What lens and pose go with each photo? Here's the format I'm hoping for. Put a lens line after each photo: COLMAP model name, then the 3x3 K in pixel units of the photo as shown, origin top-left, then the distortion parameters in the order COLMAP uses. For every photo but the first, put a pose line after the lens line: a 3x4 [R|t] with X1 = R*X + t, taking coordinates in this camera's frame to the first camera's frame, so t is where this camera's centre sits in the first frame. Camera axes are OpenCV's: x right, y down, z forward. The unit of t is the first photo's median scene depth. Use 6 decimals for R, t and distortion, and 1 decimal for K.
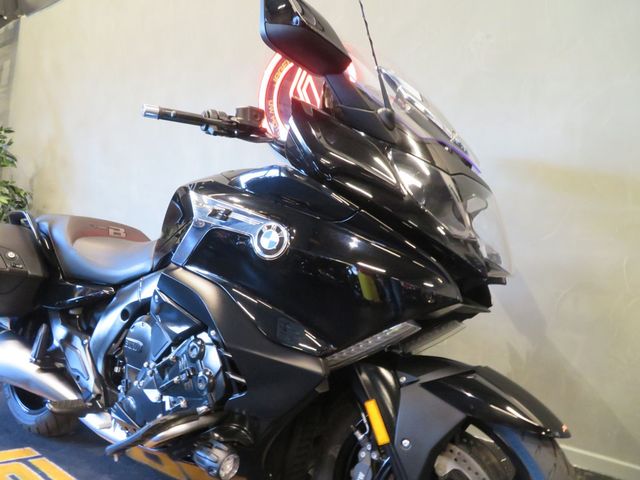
lens RADIAL K [[461.5, 0, 316.8], [0, 461.5, 241.1], [0, 0, 1]] dist [-0.005839, -0.000506]
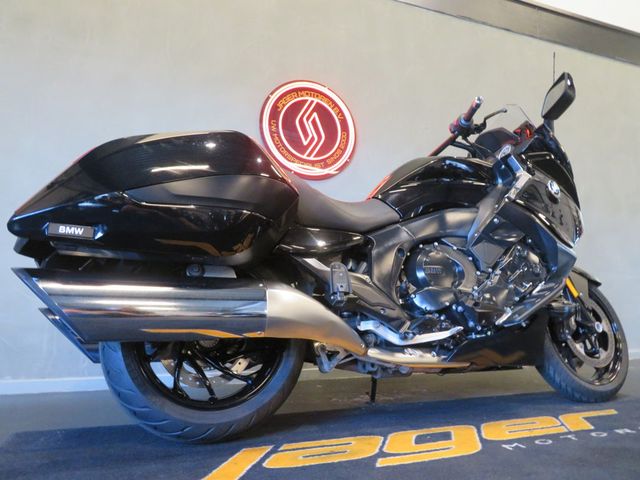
lens RADIAL K [[459.2, 0, 320.0], [0, 459.2, 240.0], [0, 0, 1]] dist [-0.005700, -0.002507]
pose [[0.557138, 0.114897, 0.822433, -2.032159], [0.080064, 0.978336, -0.190915, 0.456399], [-0.826551, 0.172213, 0.535869, 0.755294]]
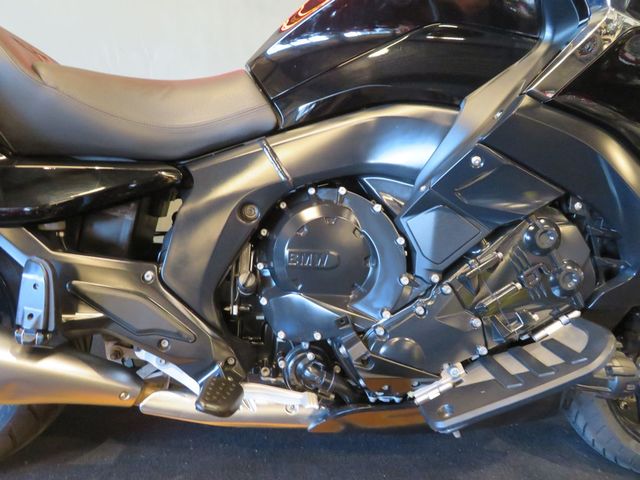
lens RADIAL K [[456.9, 0, 316.3], [0, 456.9, 240.7], [0, 0, 1]] dist [0.000238, 0.001546]
pose [[0.789494, -0.155856, 0.593640, -0.933152], [0.007408, 0.969570, 0.244703, 0.085181], [-0.613714, -0.188794, 0.766624, 0.734749]]
